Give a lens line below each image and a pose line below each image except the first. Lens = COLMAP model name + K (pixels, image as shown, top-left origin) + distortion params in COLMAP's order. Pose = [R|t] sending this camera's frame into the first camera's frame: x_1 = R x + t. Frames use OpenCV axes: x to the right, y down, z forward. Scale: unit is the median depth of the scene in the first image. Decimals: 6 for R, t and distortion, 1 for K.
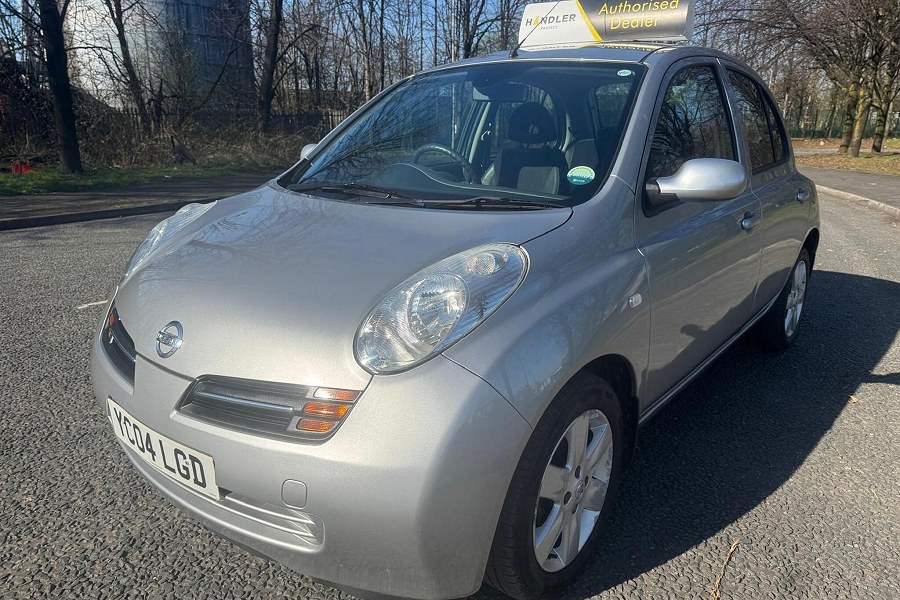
lens RADIAL K [[673.5, 0, 450.3], [0, 673.5, 299.1], [0, 0, 1]] dist [0.029367, -0.004369]
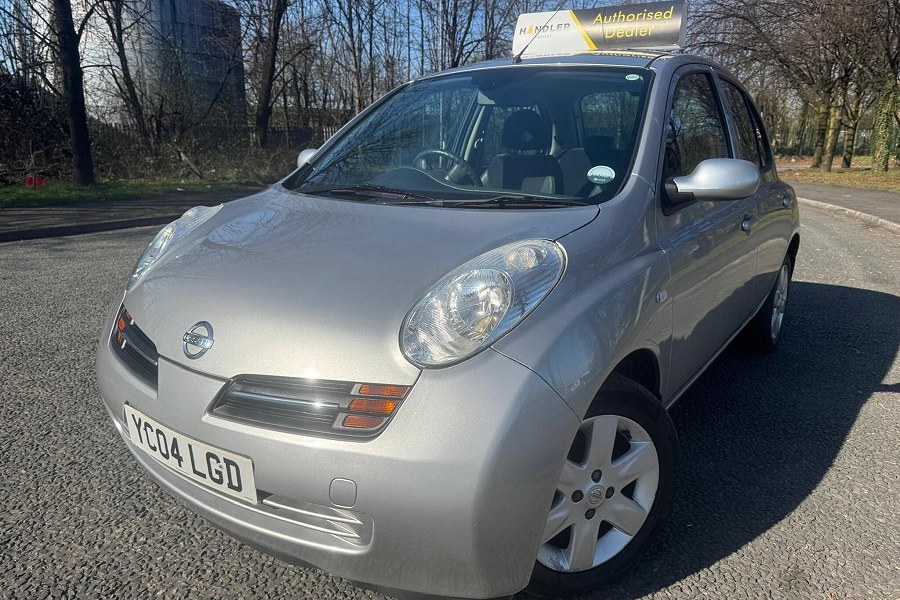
lens RADIAL K [[673.5, 0, 451.7], [0, 673.5, 298.8], [0, 0, 1]] dist [0.029367, -0.004369]
pose [[0.997781, -0.010938, 0.065681, -0.099899], [0.012494, 0.999650, -0.023330, 0.023990], [-0.065403, 0.024099, 0.997568, 0.006476]]
